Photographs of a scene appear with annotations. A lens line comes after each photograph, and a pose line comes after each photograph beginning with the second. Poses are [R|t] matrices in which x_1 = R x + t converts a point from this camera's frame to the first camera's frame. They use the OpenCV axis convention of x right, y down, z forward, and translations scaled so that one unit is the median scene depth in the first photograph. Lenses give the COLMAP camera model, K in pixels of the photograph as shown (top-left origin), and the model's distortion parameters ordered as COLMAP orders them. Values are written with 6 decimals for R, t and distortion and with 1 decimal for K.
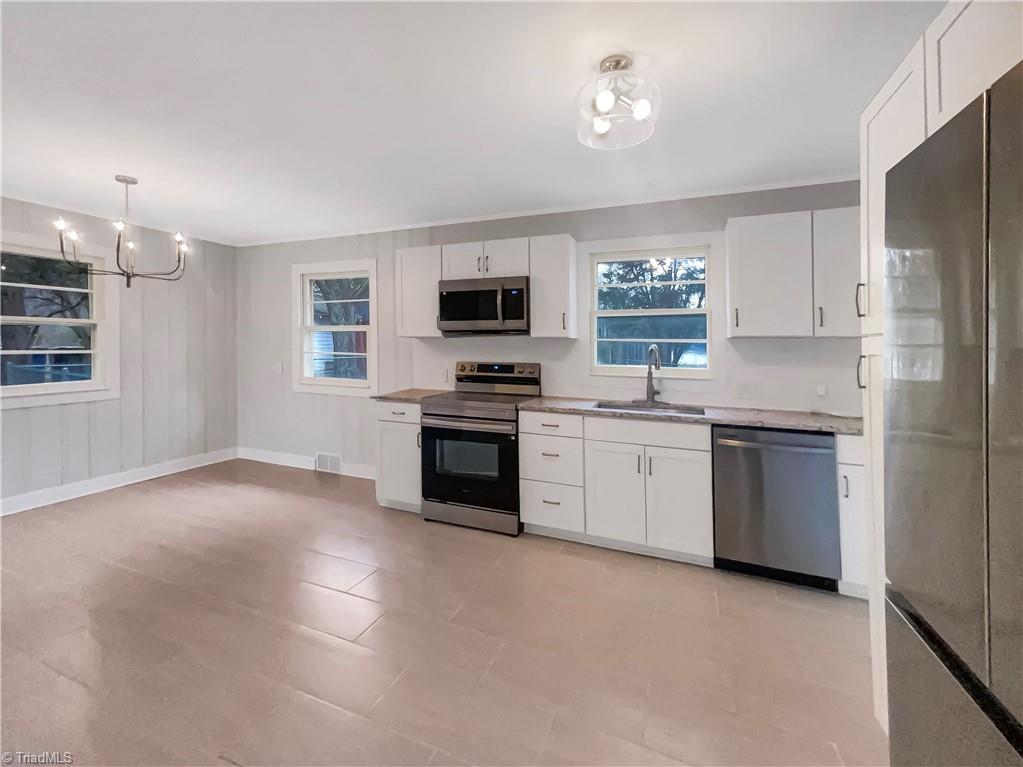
lens RADIAL K [[429.5, 0, 509.5], [0, 429.5, 378.8], [0, 0, 1]] dist [-0.001490, -0.000159]
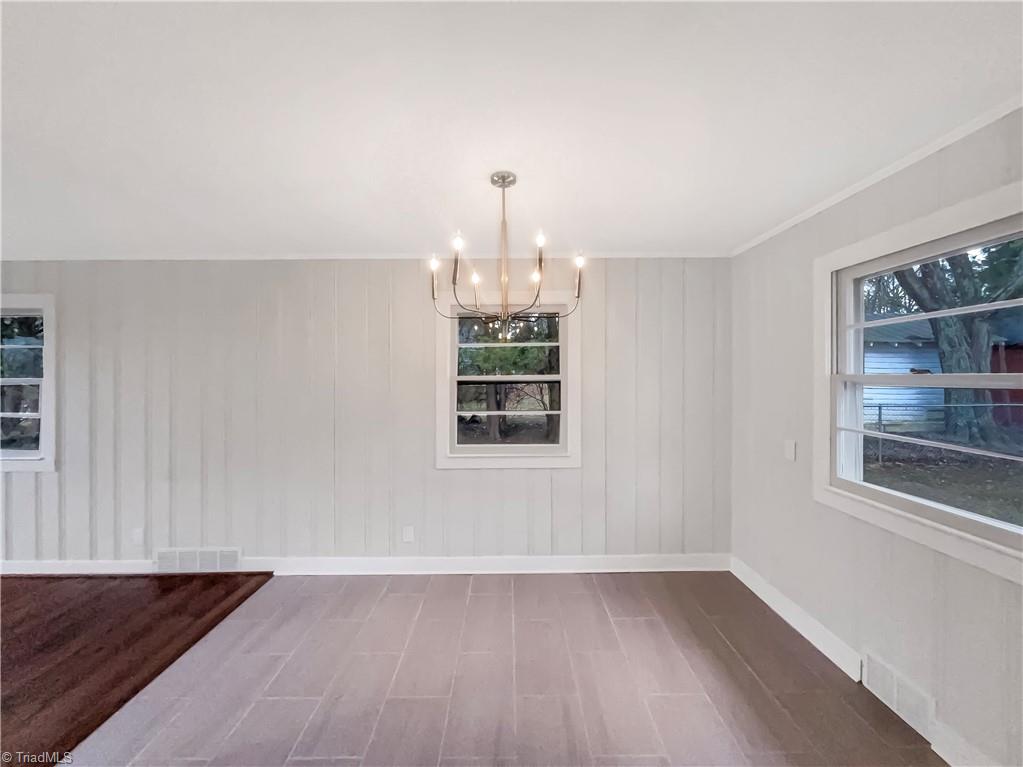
lens RADIAL K [[429.5, 0, 509.5], [0, 429.5, 378.8], [0, 0, 1]] dist [-0.001490, -0.000159]
pose [[0.371261, 0.000583, -0.928528, -0.156230], [-0.064690, 0.997586, -0.025240, -0.081009], [0.926272, 0.069437, 0.370402, 0.455496]]
